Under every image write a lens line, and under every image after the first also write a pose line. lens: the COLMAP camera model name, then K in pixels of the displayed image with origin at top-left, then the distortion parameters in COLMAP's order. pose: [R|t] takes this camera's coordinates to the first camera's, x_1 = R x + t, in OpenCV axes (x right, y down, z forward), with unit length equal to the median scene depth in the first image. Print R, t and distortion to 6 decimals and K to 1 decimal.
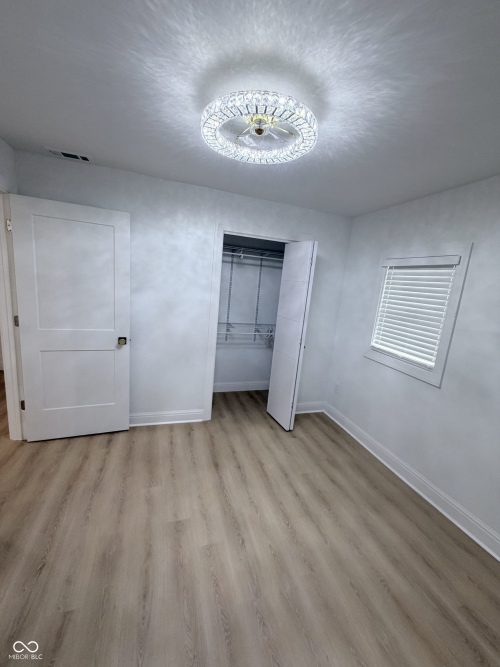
lens RADIAL K [[266.1, 0, 249.4], [0, 266.1, 330.6], [0, 0, 1]] dist [-0.000036, 0.000015]
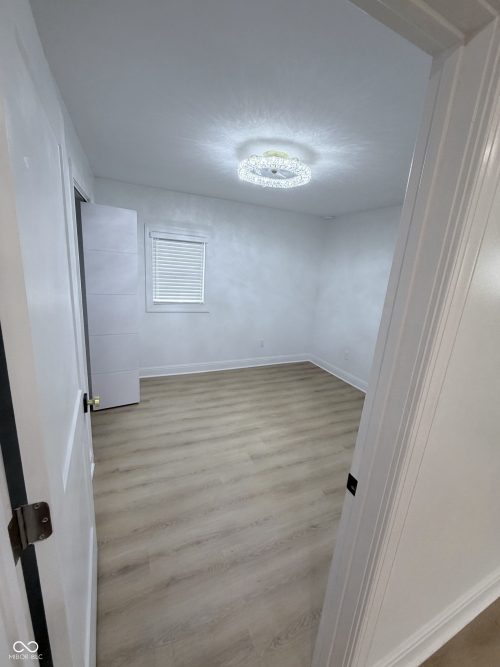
lens RADIAL K [[266.1, 0, 249.4], [0, 266.1, 330.6], [0, 0, 1]] dist [-0.000036, 0.000015]
pose [[-0.095937, -0.329082, 0.939415, -1.173634], [0.102398, 0.935499, 0.338167, -0.280870], [-0.990106, 0.128637, -0.056051, 0.914615]]
